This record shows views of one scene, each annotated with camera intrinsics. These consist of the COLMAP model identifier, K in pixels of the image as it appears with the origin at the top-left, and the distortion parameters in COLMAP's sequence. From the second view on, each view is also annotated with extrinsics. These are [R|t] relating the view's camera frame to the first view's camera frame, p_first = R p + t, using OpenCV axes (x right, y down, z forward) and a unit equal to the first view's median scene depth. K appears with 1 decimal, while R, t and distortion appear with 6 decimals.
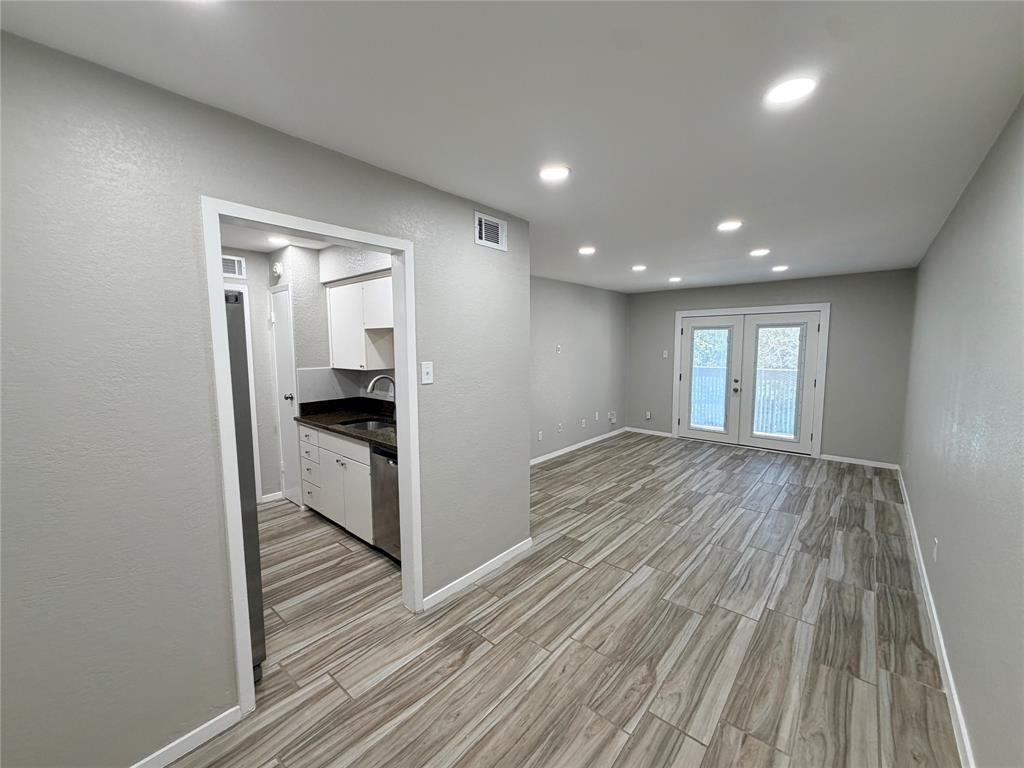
lens RADIAL K [[404.3, 0, 509.1], [0, 404.3, 383.8], [0, 0, 1]] dist [-0.002757, 0.000603]
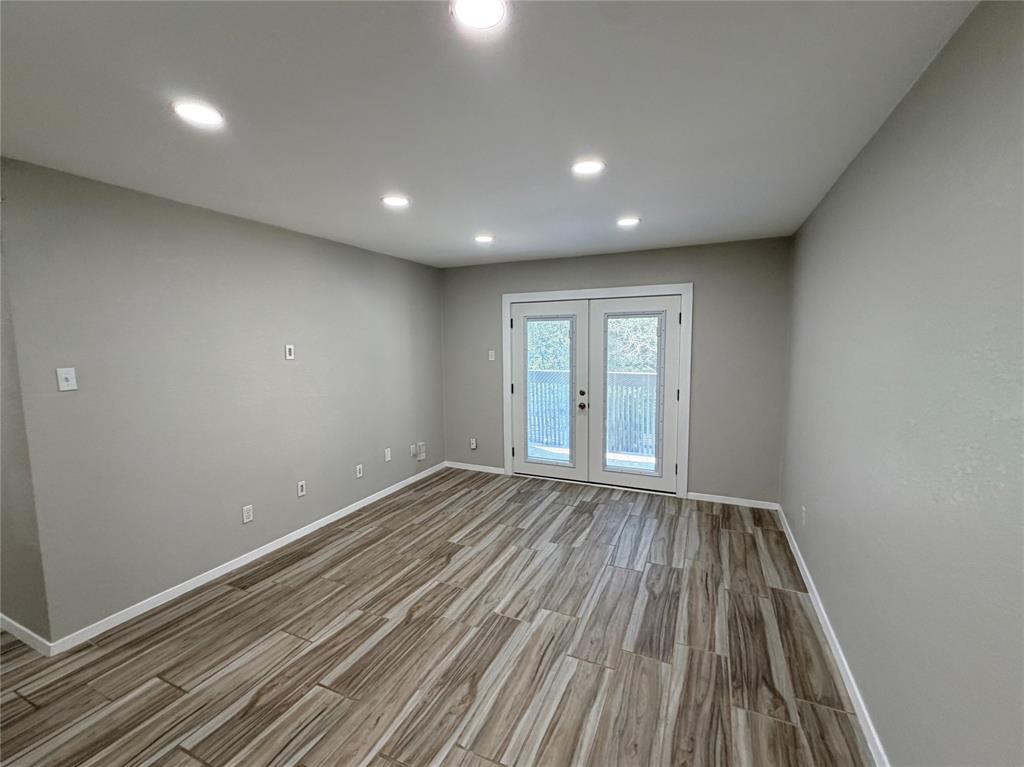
lens RADIAL K [[435.2, 0, 509.4], [0, 435.2, 381.8], [0, 0, 1]] dist [0.004862, 0.000044]
pose [[0.956991, -0.031763, 0.288372, 0.350537], [0.033285, 0.999446, -0.000376, -0.048741], [-0.288200, 0.009958, 0.957518, 0.487108]]
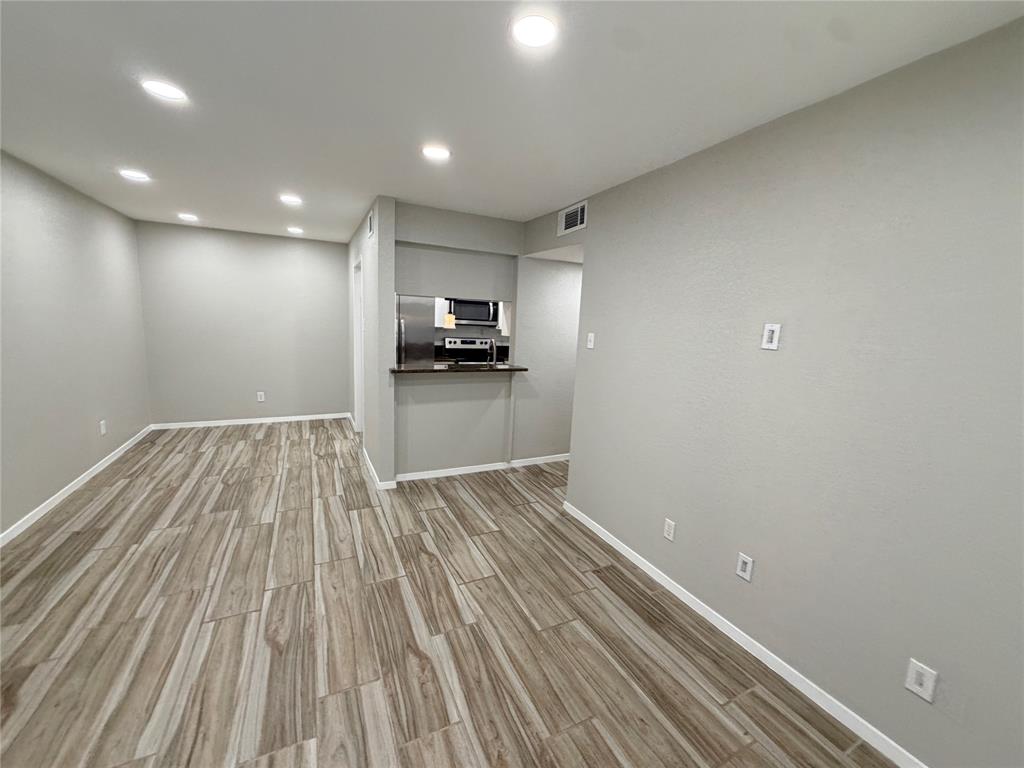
lens RADIAL K [[404.3, 0, 505.4], [0, 404.3, 385.5], [0, 0, 1]] dist [-0.002757, 0.000603]
pose [[-0.381598, 0.136273, -0.914228, 0.739308], [-0.132278, 0.970841, 0.199924, -0.122261], [0.914815, 0.197223, -0.352445, 1.357668]]
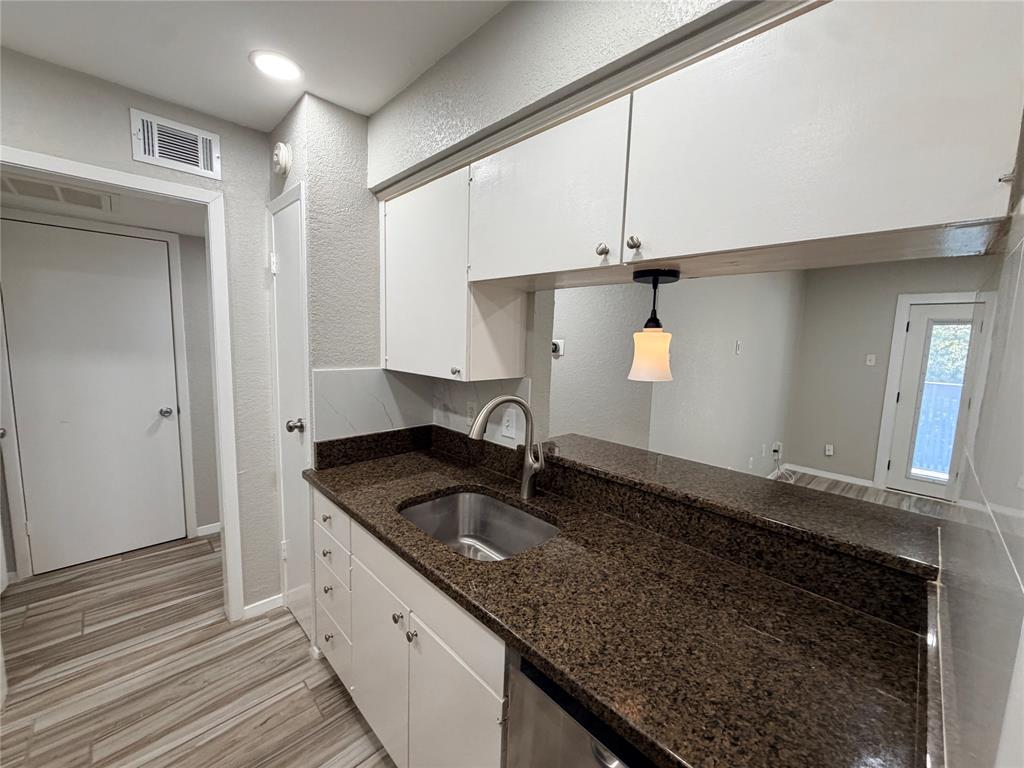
lens RADIAL K [[404.3, 0, 509.8], [0, 404.3, 383.7], [0, 0, 1]] dist [-0.002757, 0.000603]
pose [[0.995995, 0.045067, -0.077217, -0.254128], [-0.043961, 0.998906, 0.015965, -0.036553], [0.077852, -0.012506, 0.996886, 0.536990]]
